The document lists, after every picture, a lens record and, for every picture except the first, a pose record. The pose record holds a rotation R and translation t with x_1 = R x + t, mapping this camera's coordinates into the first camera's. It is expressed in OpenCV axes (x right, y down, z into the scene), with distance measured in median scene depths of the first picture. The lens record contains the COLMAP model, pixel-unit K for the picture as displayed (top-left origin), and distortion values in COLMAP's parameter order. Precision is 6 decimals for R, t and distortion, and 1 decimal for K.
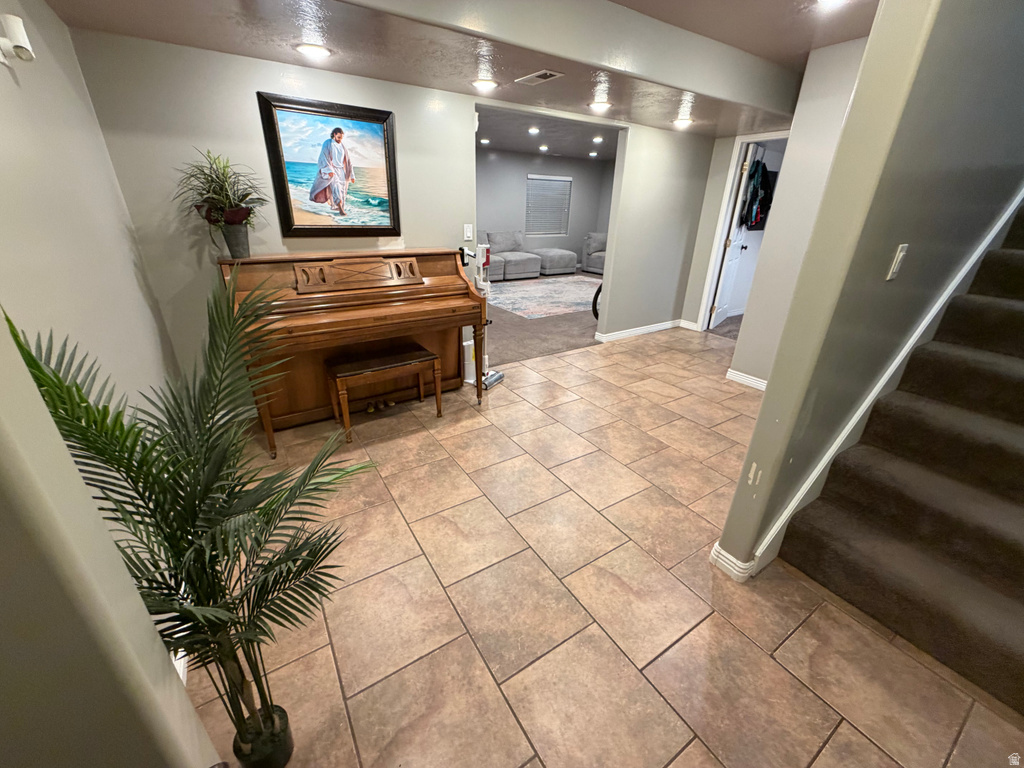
lens RADIAL K [[410.2, 0, 508.9], [0, 410.2, 379.3], [0, 0, 1]] dist [0.003792, 0.000046]
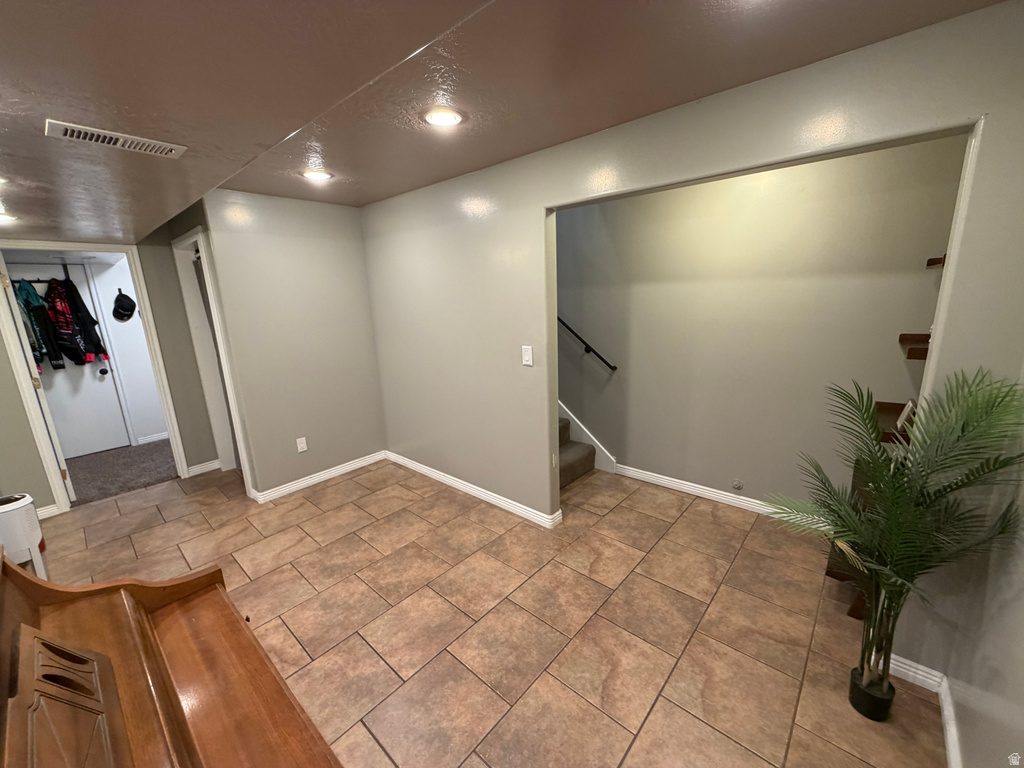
lens RADIAL K [[410.2, 0, 509.7], [0, 410.2, 387.9], [0, 0, 1]] dist [0.003792, 0.000046]
pose [[-0.268466, -0.231196, 0.935133, -0.509279], [0.405554, 0.853417, 0.327423, -0.375235], [-0.873757, 0.467149, -0.135351, 0.678418]]
